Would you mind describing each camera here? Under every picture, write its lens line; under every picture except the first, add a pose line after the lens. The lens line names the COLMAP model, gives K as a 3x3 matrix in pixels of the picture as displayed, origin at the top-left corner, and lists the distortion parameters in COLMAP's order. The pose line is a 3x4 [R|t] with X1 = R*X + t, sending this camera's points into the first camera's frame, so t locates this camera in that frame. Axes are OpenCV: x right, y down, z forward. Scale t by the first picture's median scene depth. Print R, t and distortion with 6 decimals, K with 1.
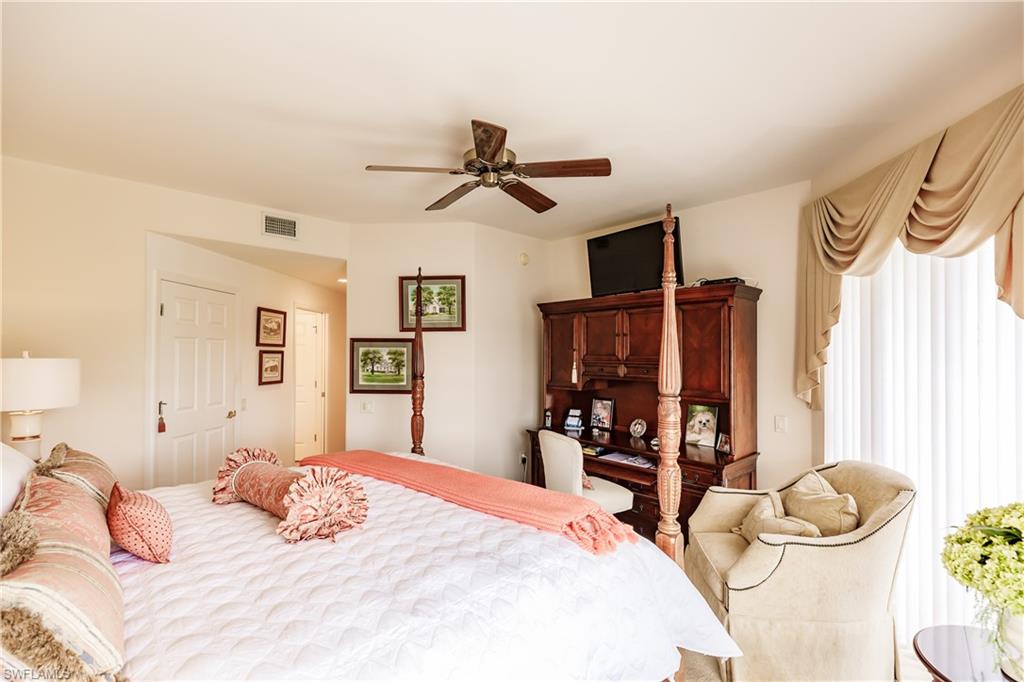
lens RADIAL K [[457.1, 0, 511.4], [0, 457.1, 341.9], [0, 0, 1]] dist [0.003499, 0.000036]
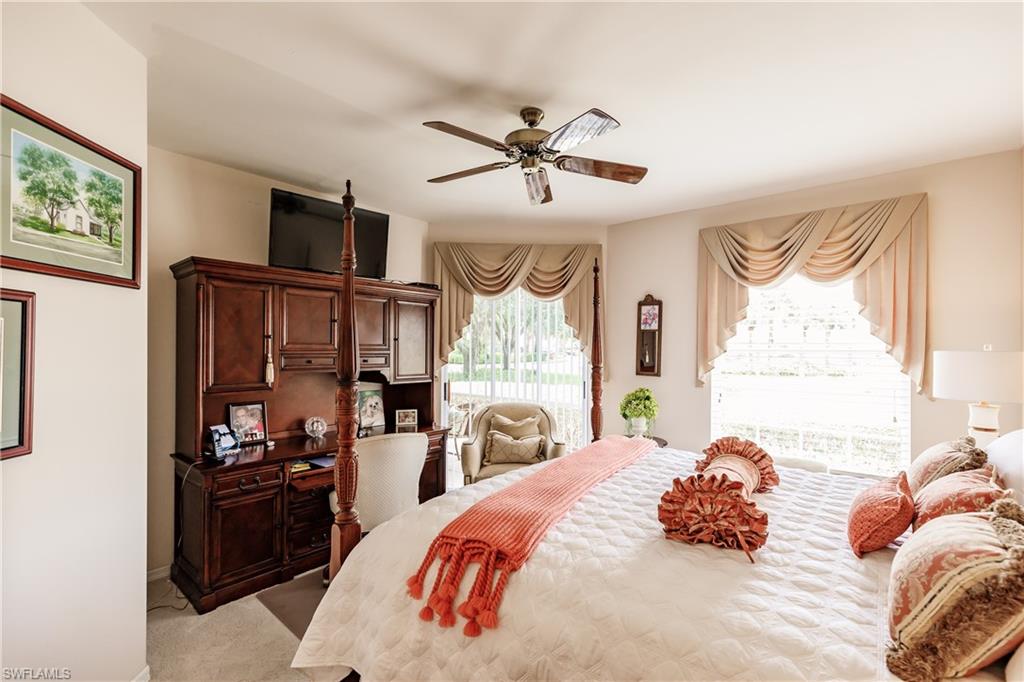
lens RADIAL K [[457.1, 0, 511.6], [0, 457.1, 350.0], [0, 0, 1]] dist [0.003499, 0.000036]
pose [[-0.085317, -0.002731, 0.996350, -0.691935], [-0.013051, 0.999914, 0.001624, 0.038267], [-0.996268, -0.012864, -0.085346, 0.772318]]
